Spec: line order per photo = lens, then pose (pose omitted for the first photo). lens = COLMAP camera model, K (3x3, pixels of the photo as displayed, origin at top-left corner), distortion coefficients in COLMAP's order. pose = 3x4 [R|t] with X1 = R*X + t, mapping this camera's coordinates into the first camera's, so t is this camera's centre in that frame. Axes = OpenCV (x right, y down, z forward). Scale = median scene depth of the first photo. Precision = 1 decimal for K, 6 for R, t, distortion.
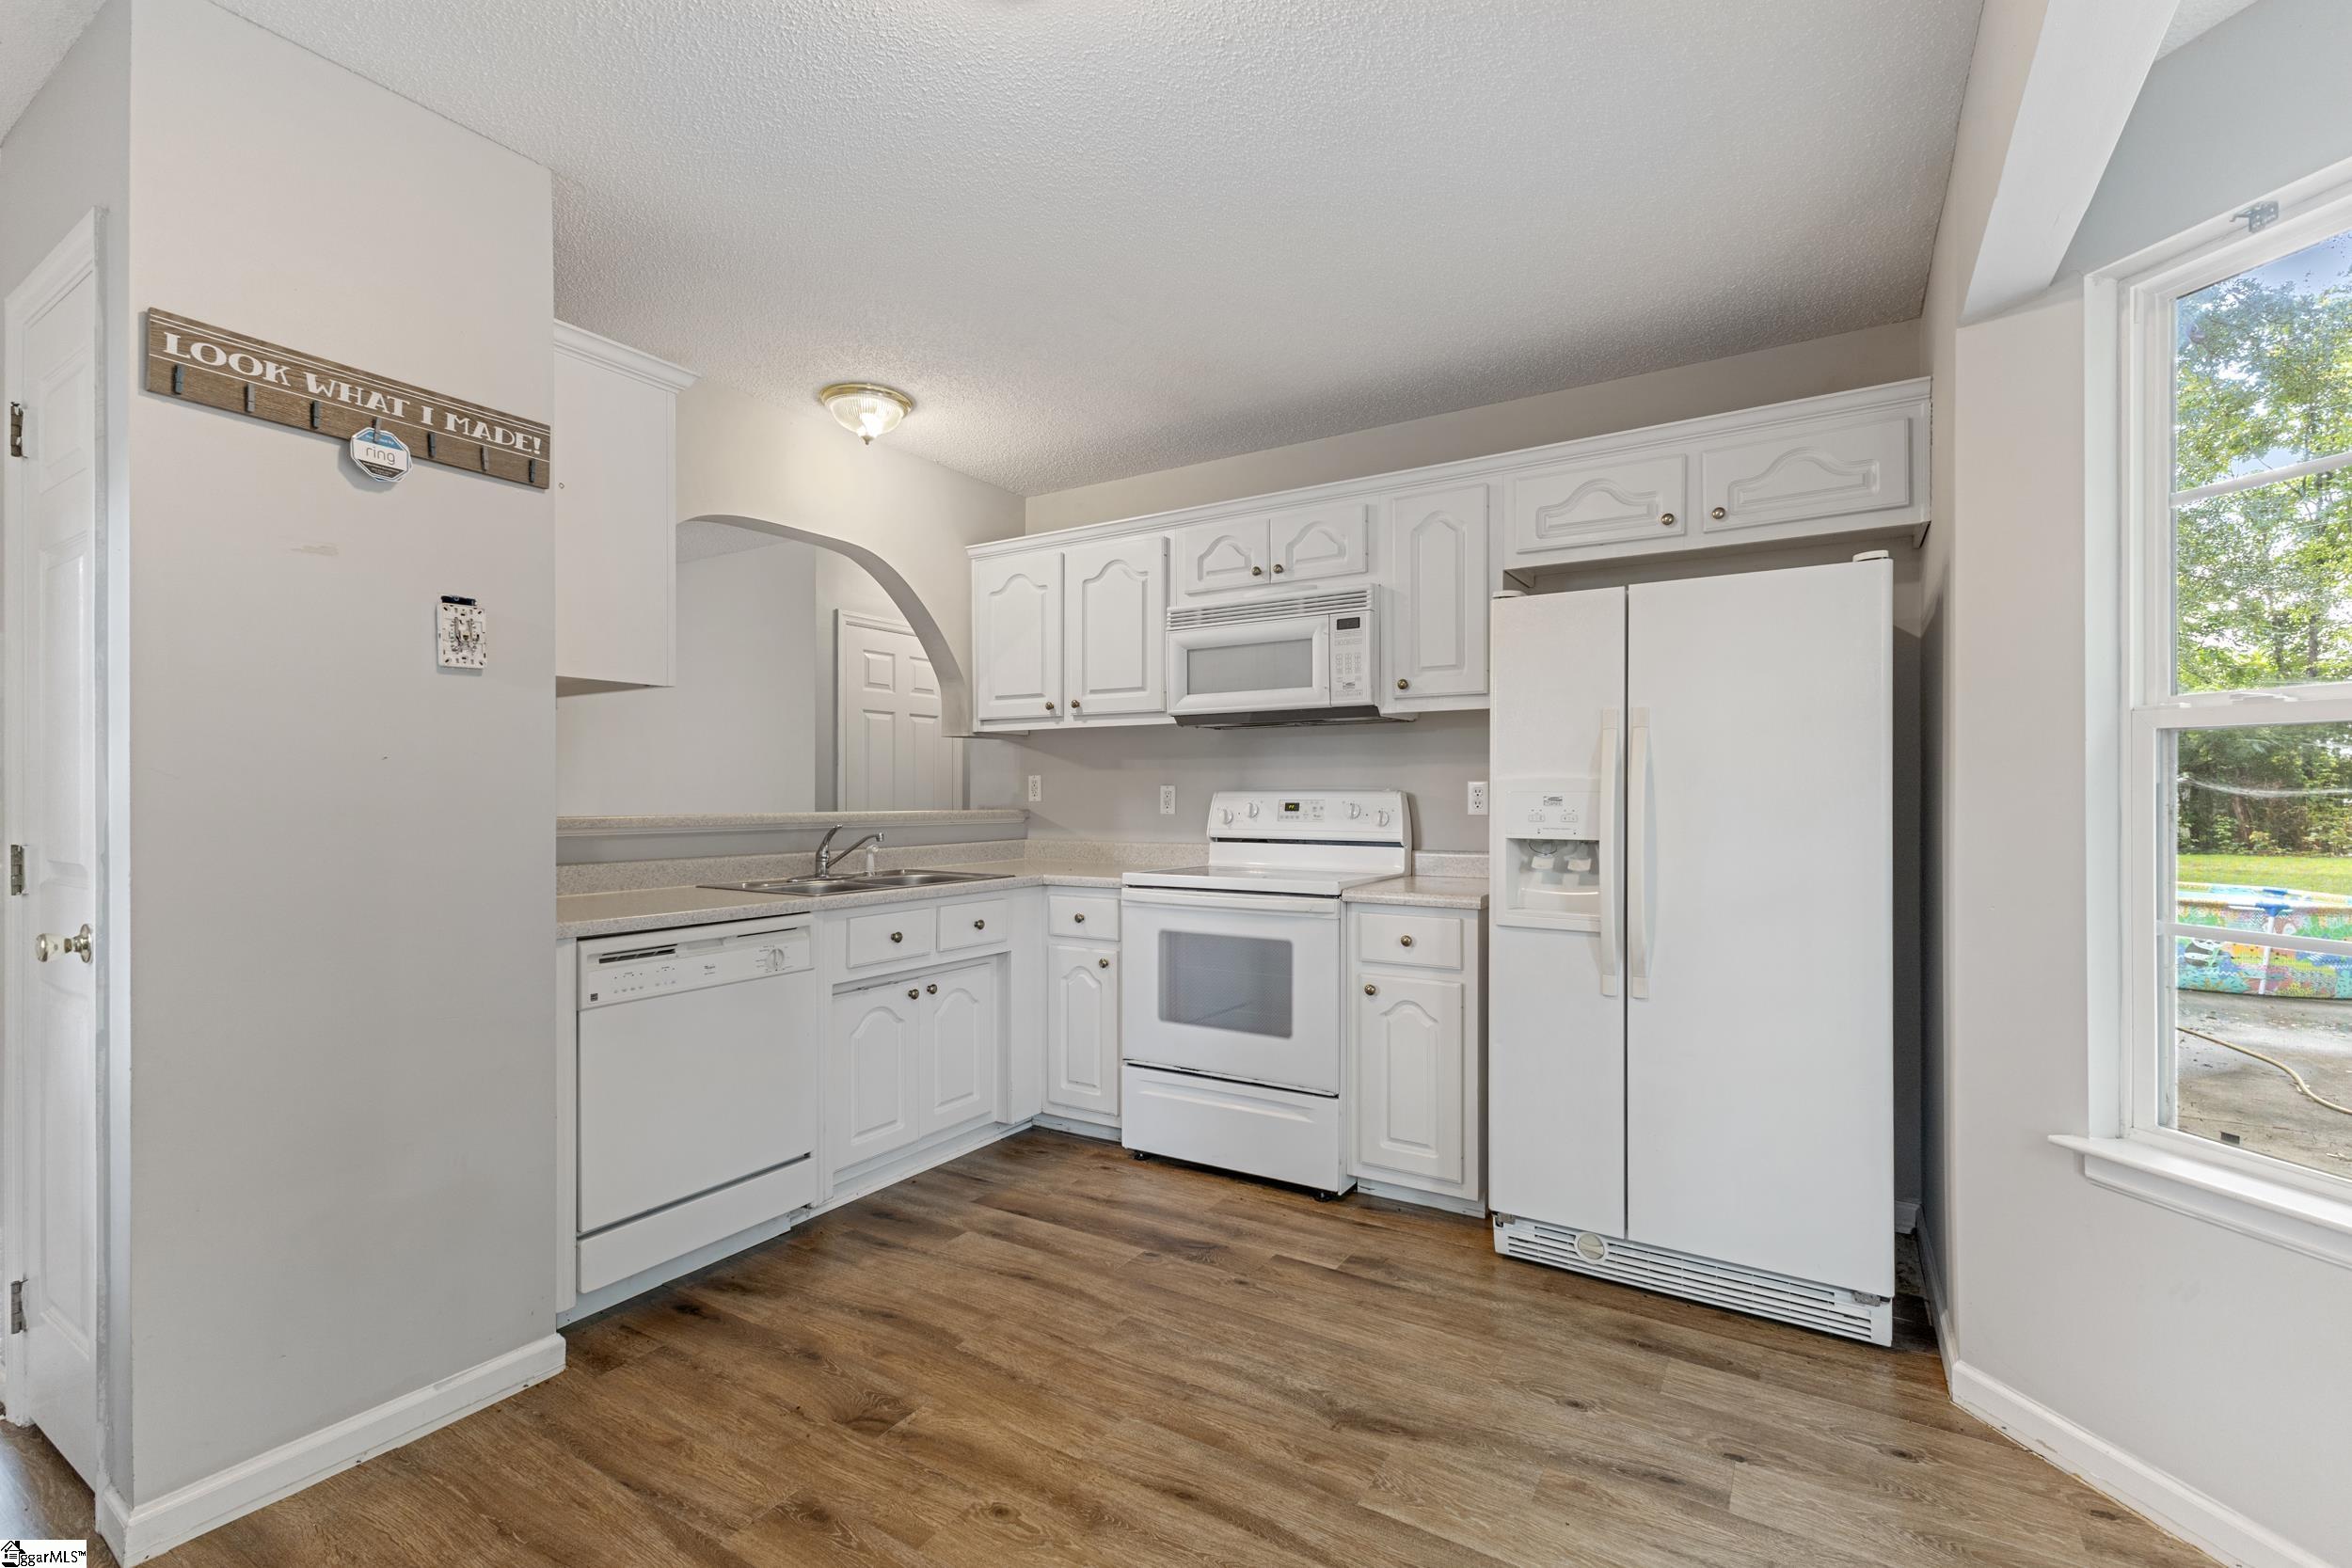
lens RADIAL K [[1020.3, 0, 1174.0], [0, 1020.3, 791.2], [0, 0, 1]] dist [0.003796, 0.000449]
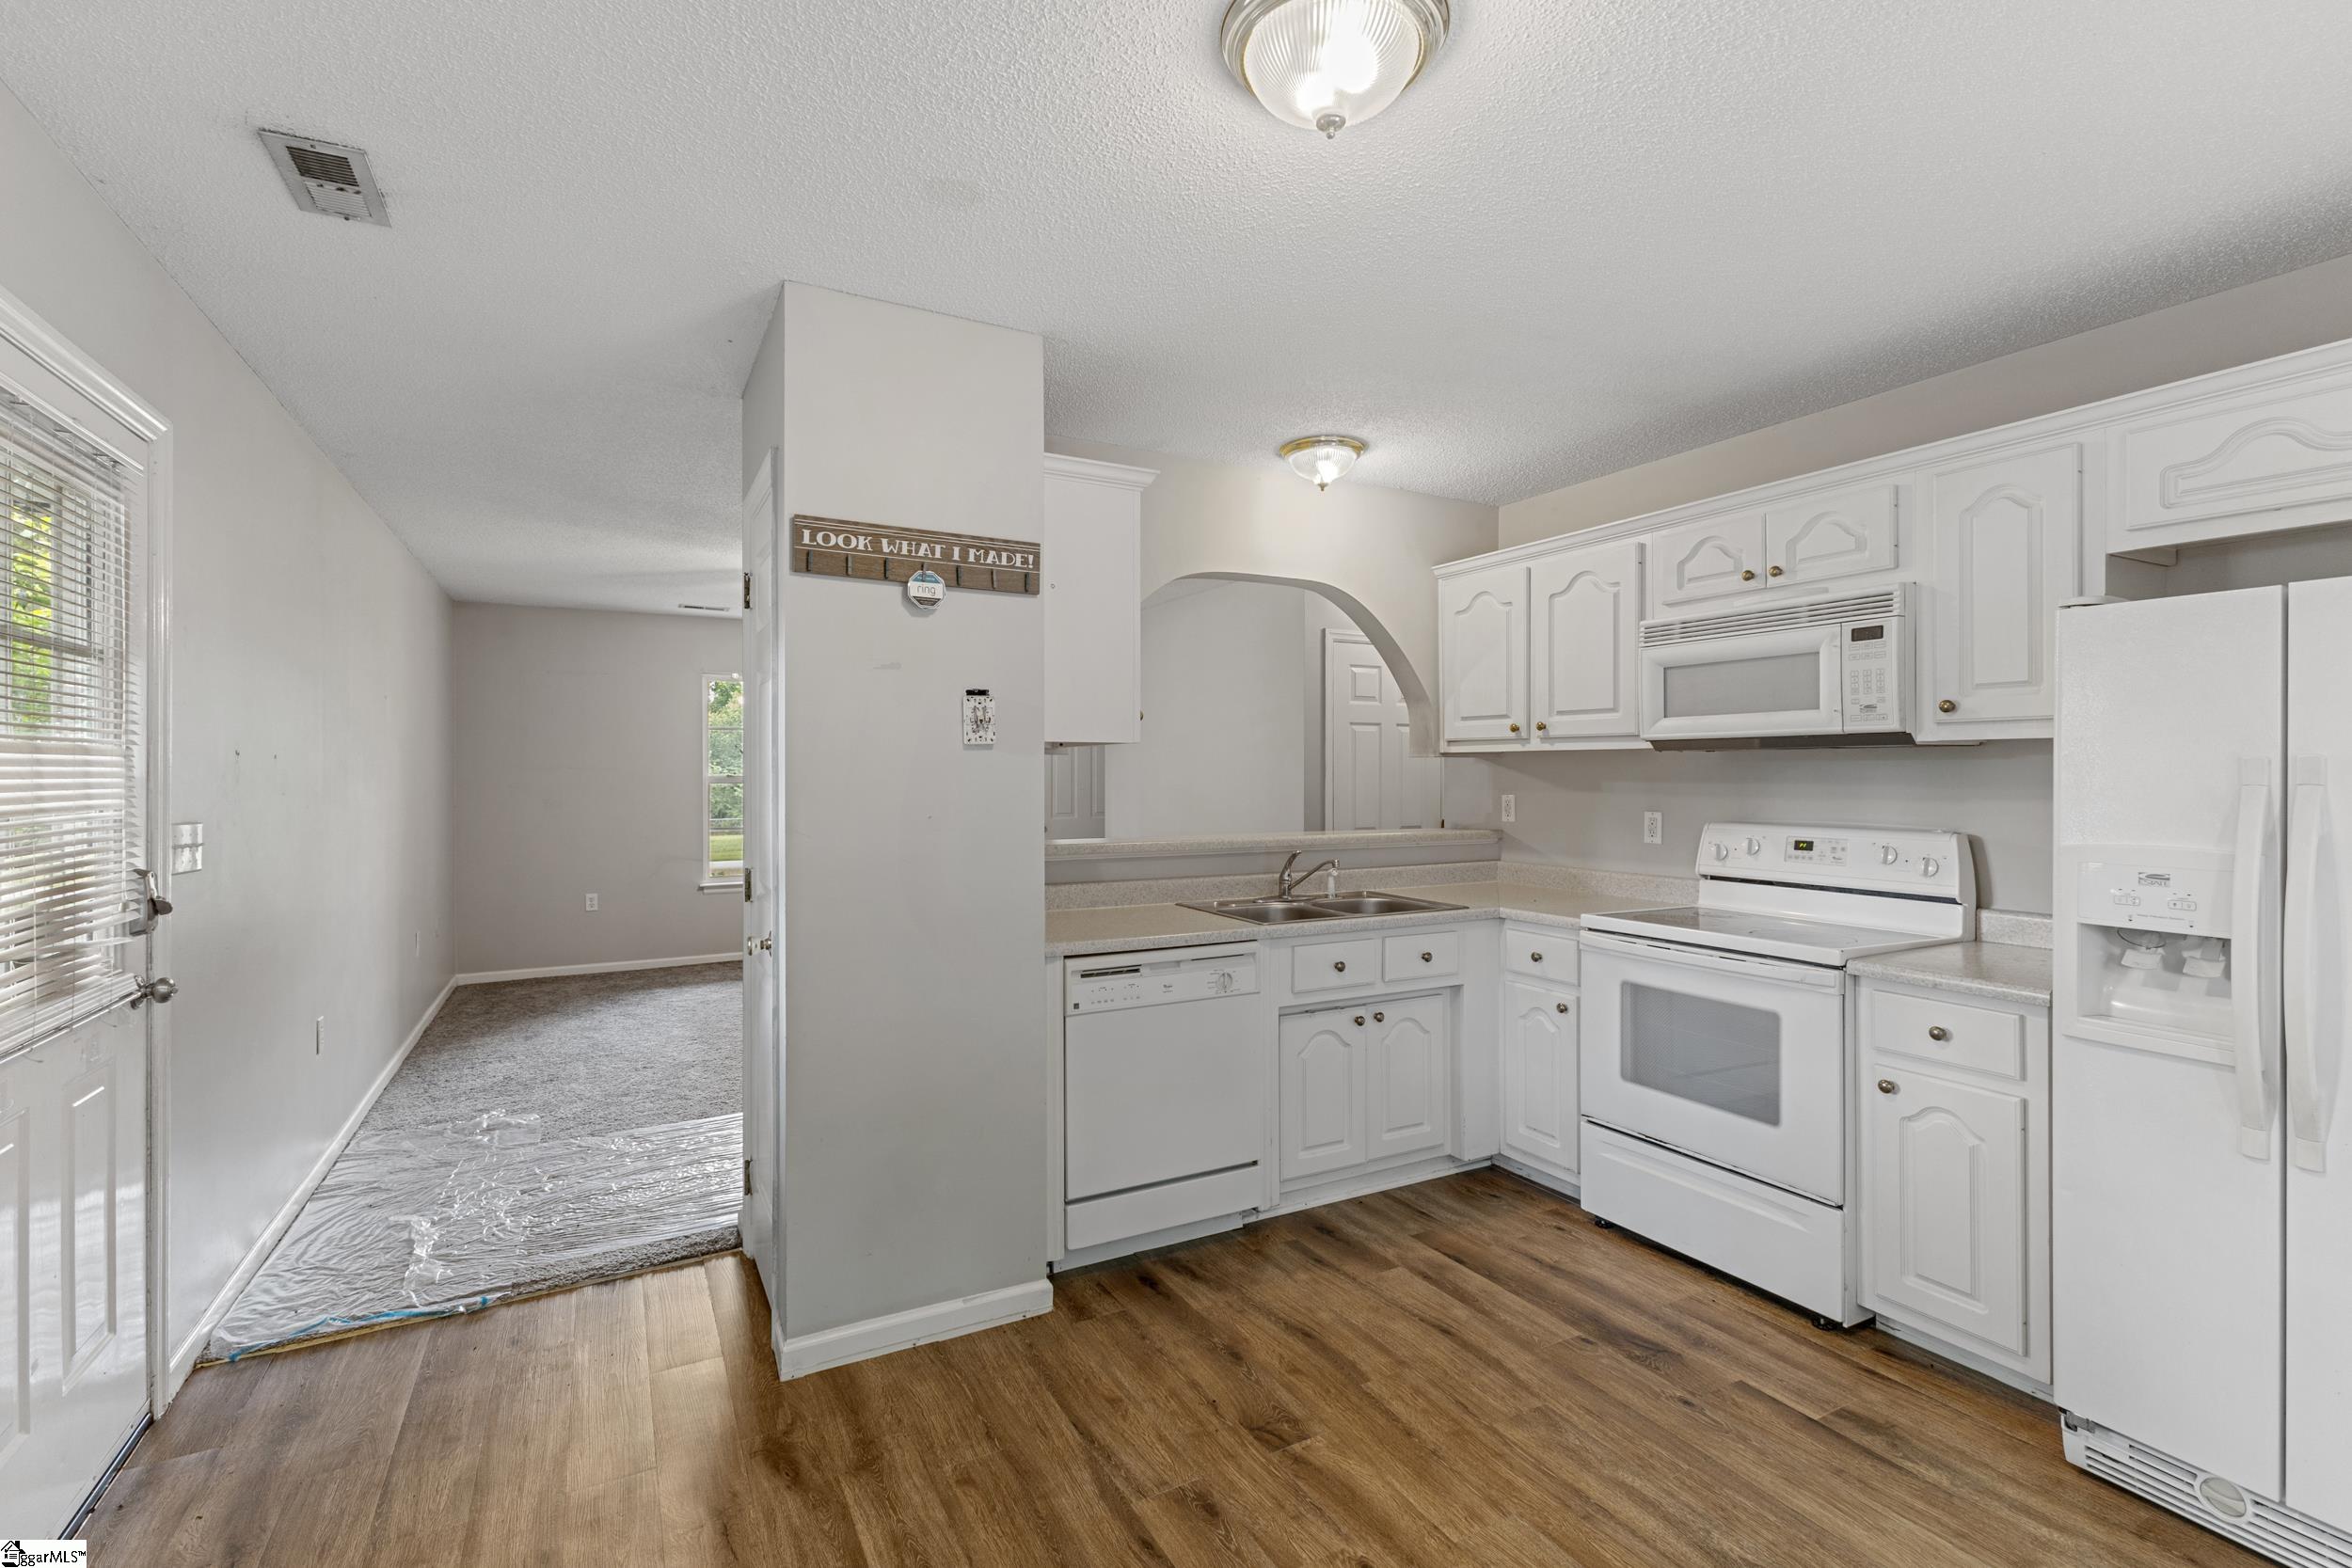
lens RADIAL K [[1033.5, 0, 1170.1], [0, 1033.5, 767.3], [0, 0, 1]] dist [0.003383, 0.000299]
pose [[0.870153, -0.002091, -0.492776, 0.118227], [0.000946, 0.999996, -0.002573, -0.069368], [0.492780, 0.001772, 0.870152, -0.008417]]
